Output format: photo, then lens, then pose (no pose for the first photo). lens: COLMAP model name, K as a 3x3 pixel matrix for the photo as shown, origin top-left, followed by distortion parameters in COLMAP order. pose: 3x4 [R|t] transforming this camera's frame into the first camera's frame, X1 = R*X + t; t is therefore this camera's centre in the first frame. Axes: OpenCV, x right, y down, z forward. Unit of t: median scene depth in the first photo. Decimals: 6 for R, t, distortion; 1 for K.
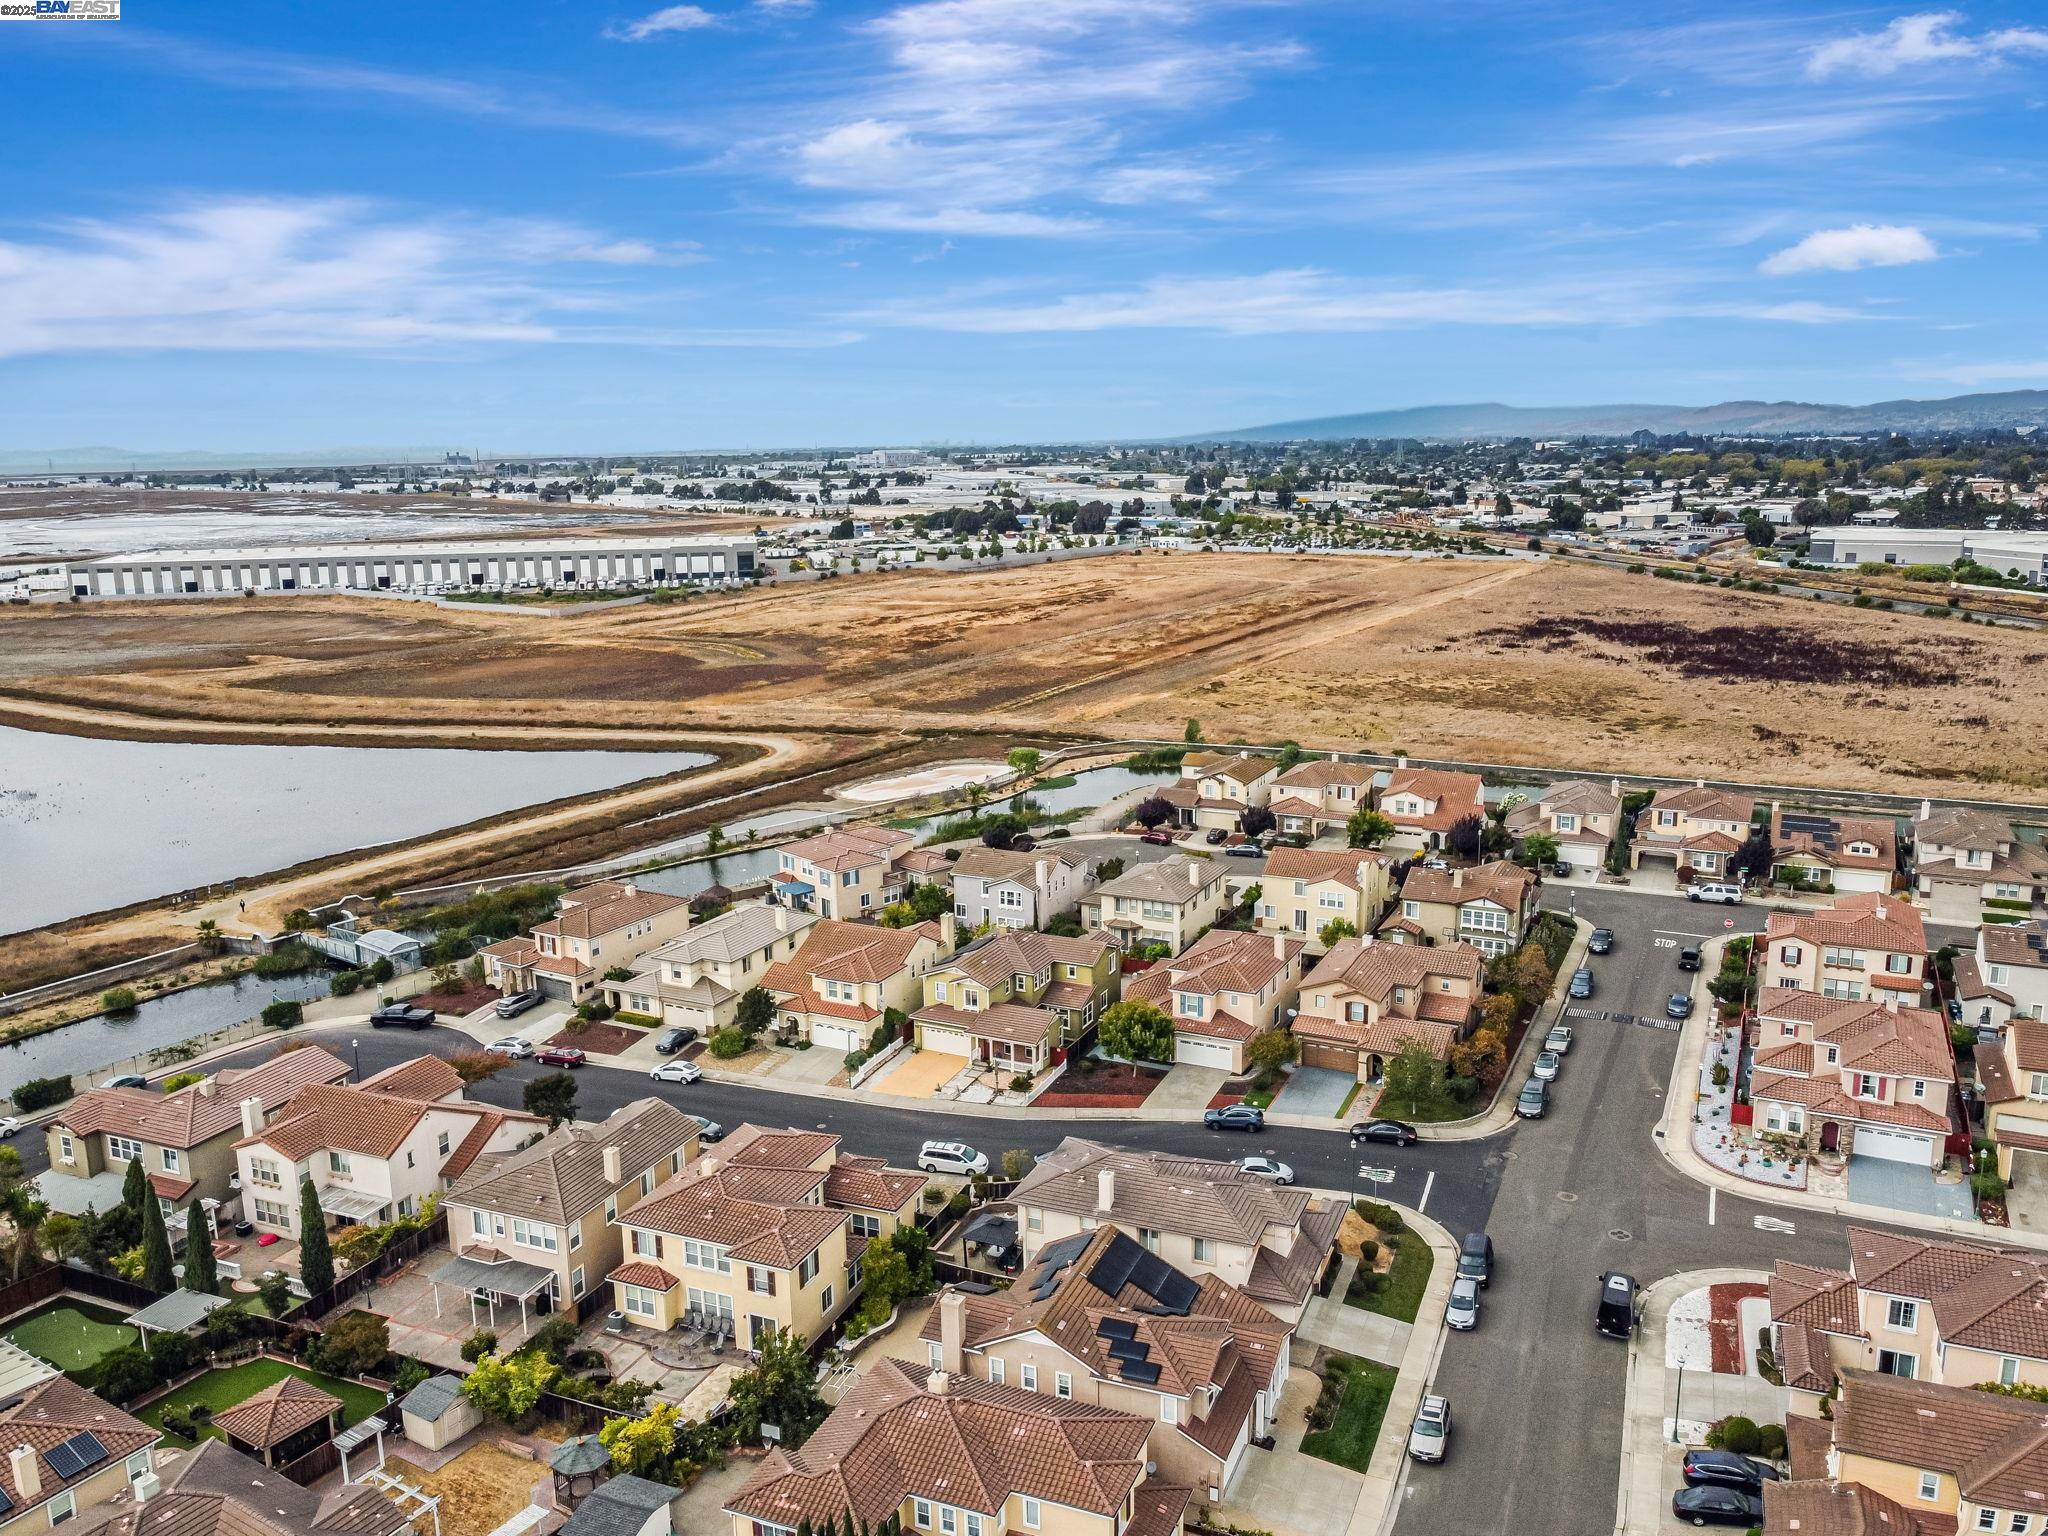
lens RADIAL K [[1576.9, 0, 1024.0], [0, 1576.9, 768.0], [0, 0, 1]] dist [0.003562, -0.010391]
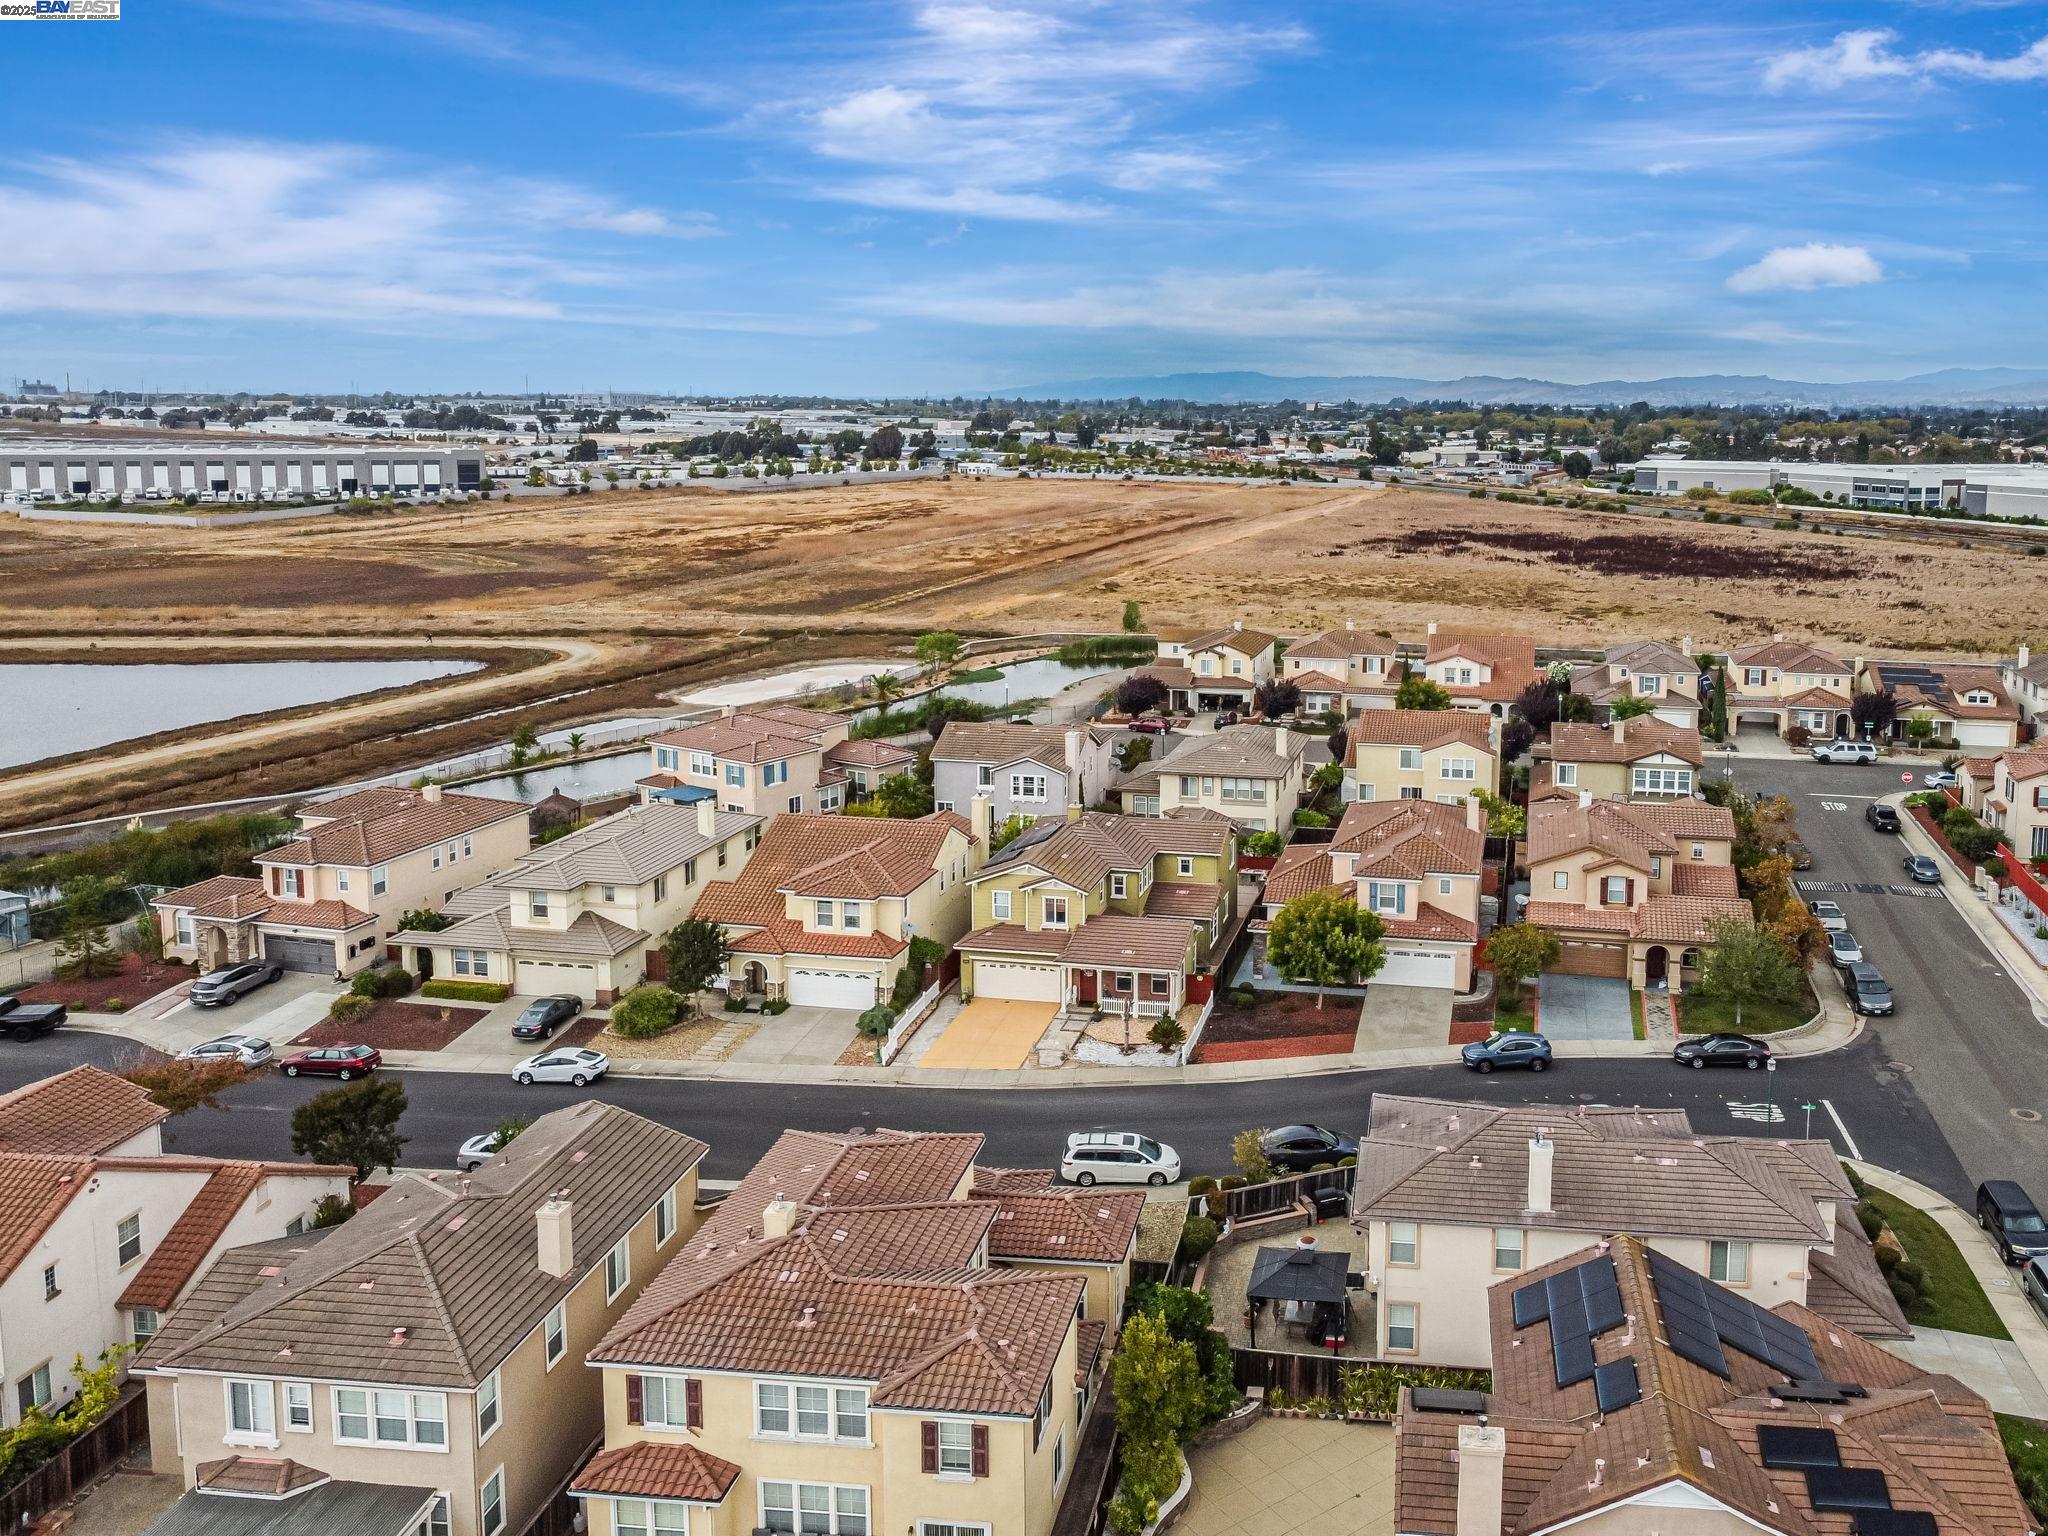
lens RADIAL K [[1648.7, 0, 1285.6], [0, 1648.7, 647.7], [0, 0, 1]] dist [-0.003315, 0.001500]
pose [[0.953465, -0.016218, 0.301066, -0.120906], [0.033453, 0.998077, -0.052178, 0.064881], [-0.299641, 0.059821, 0.952175, 0.273276]]
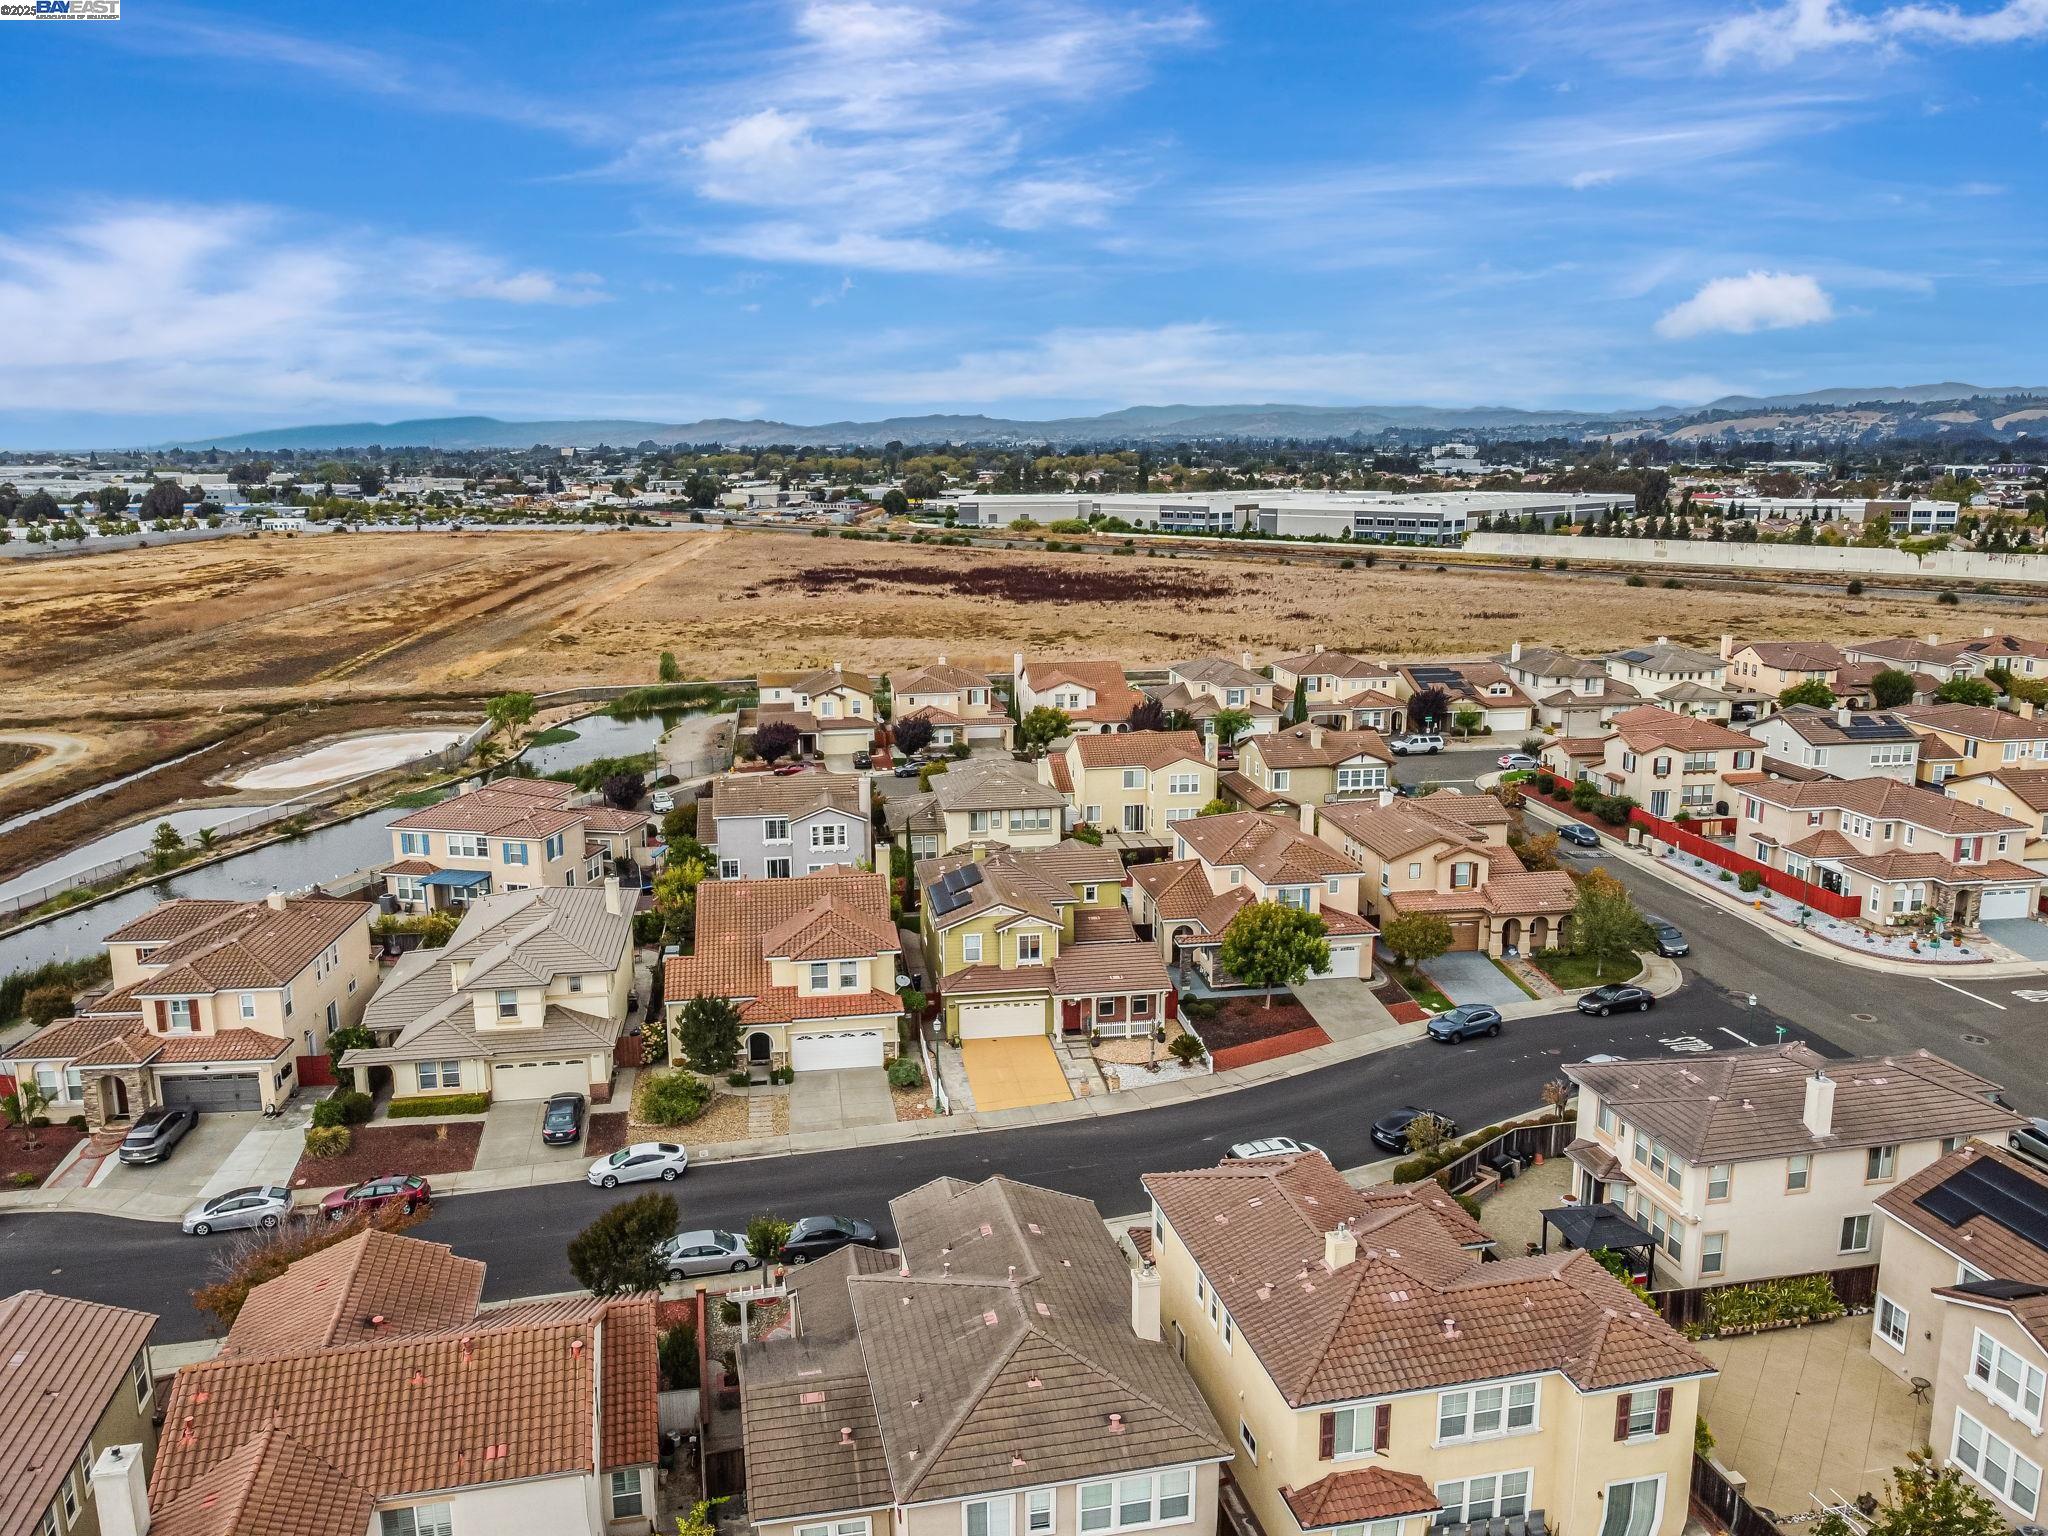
lens RADIAL K [[1549.0, 0, 1024.0], [0, 1549.0, 768.0], [0, 0, 1]] dist [0.004222, -0.012244]
pose [[0.817243, -0.106883, 0.566295, -0.333596], [0.110376, 0.993489, 0.028224, 0.043592], [-0.565625, 0.039439, 0.823719, 0.384137]]
